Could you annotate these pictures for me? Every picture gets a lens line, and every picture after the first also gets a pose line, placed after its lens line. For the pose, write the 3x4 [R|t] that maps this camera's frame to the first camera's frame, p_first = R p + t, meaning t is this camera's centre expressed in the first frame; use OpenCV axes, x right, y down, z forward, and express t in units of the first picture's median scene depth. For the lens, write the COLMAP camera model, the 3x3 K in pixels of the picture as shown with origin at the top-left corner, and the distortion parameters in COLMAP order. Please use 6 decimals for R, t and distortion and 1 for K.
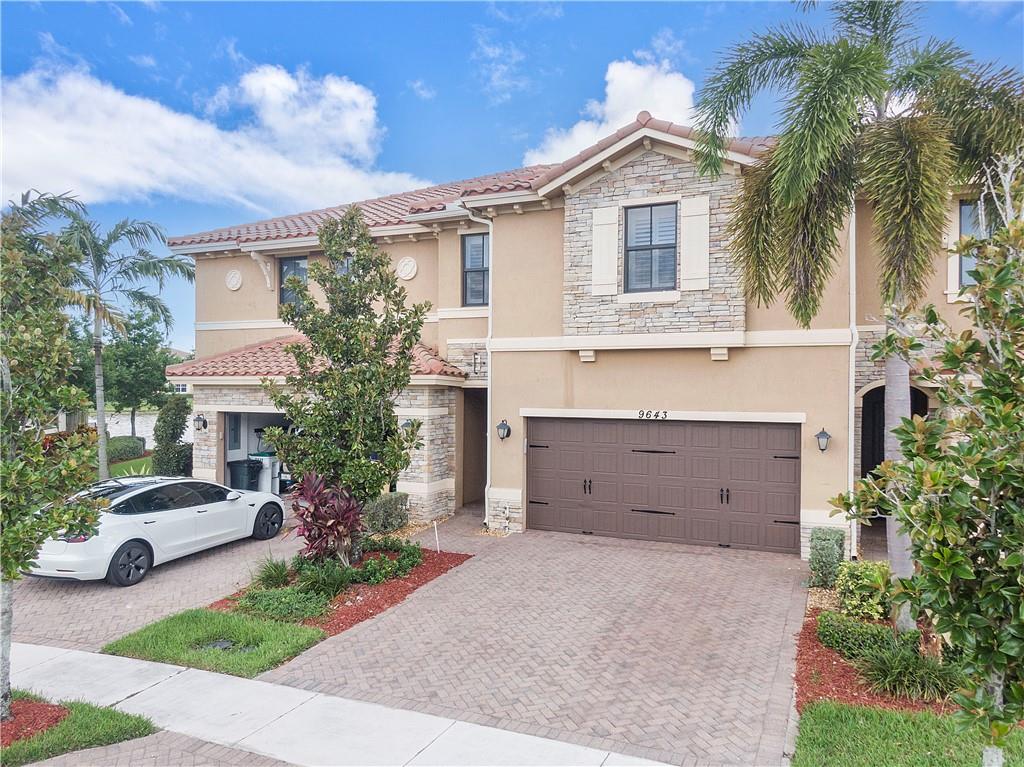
lens RADIAL K [[732.7, 0, 505.0], [0, 732.7, 382.6], [0, 0, 1]] dist [0.018027, -0.035484]
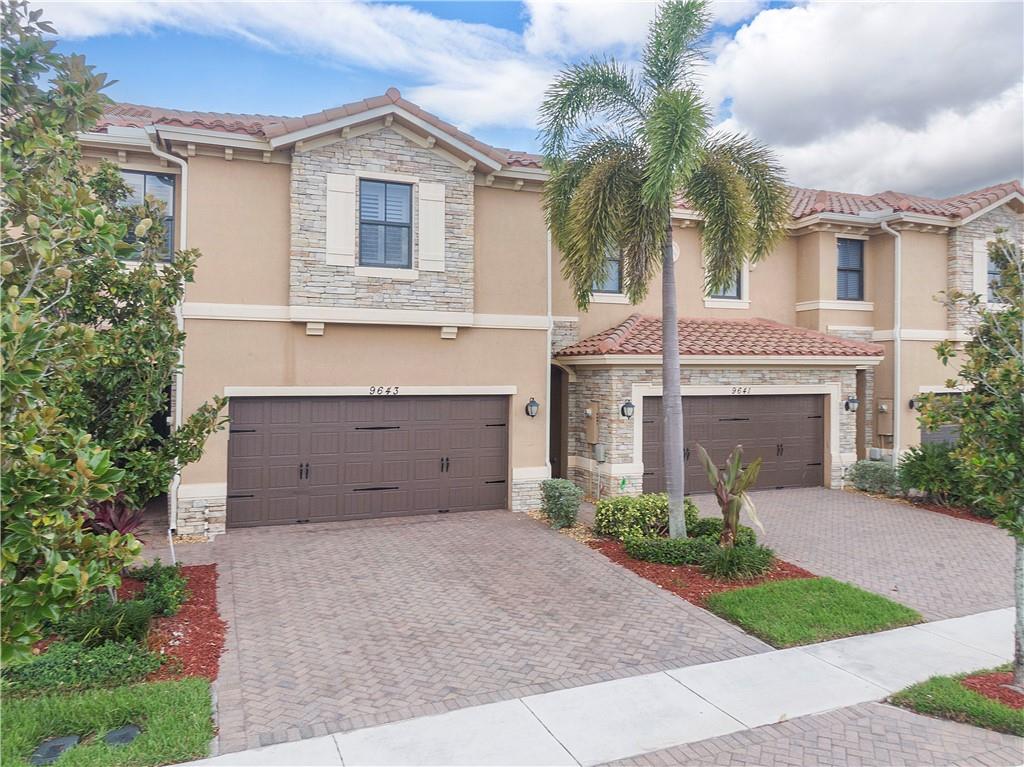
lens RADIAL K [[732.7, 0, 513.2], [0, 732.7, 368.7], [0, 0, 1]] dist [0.018027, -0.035484]
pose [[0.687381, 0.007513, 0.726258, -0.442376], [-0.004136, 0.999971, -0.006430, 0.021494], [-0.726285, 0.001416, 0.687392, 0.200103]]
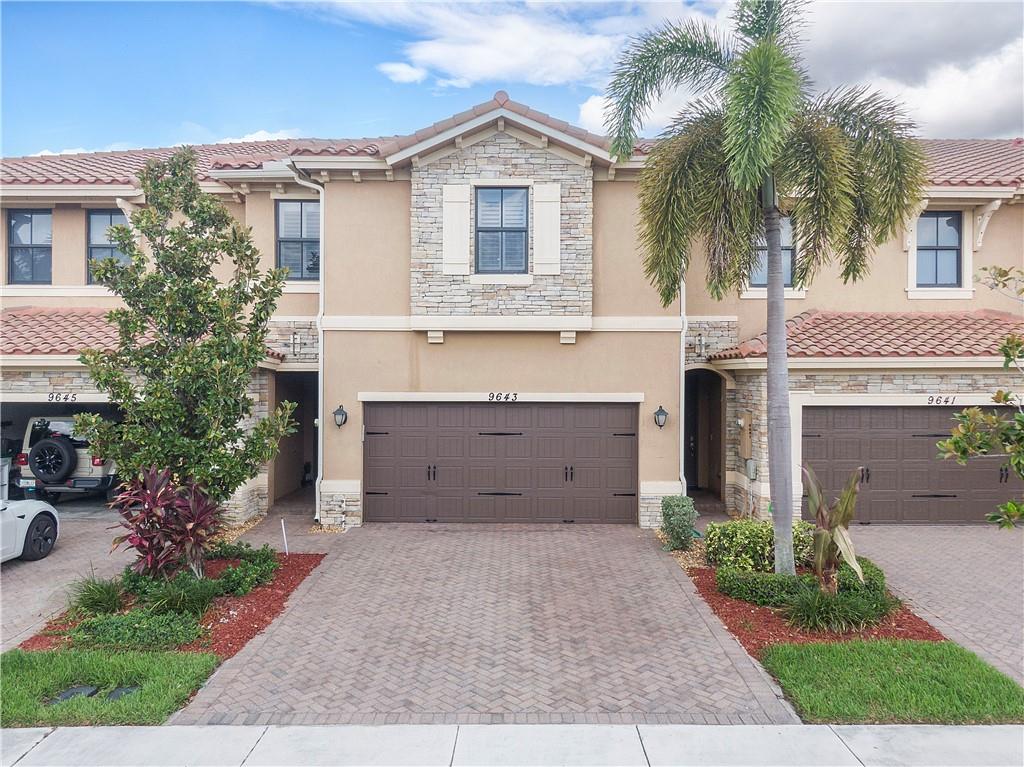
lens RADIAL K [[732.7, 0, 506.8], [0, 732.7, 385.7], [0, 0, 1]] dist [0.018027, -0.035484]
pose [[0.916161, -0.002130, 0.400805, -0.214775], [-0.002863, 0.999926, 0.011858, 0.018282], [-0.400801, -0.012012, 0.916087, 0.087664]]
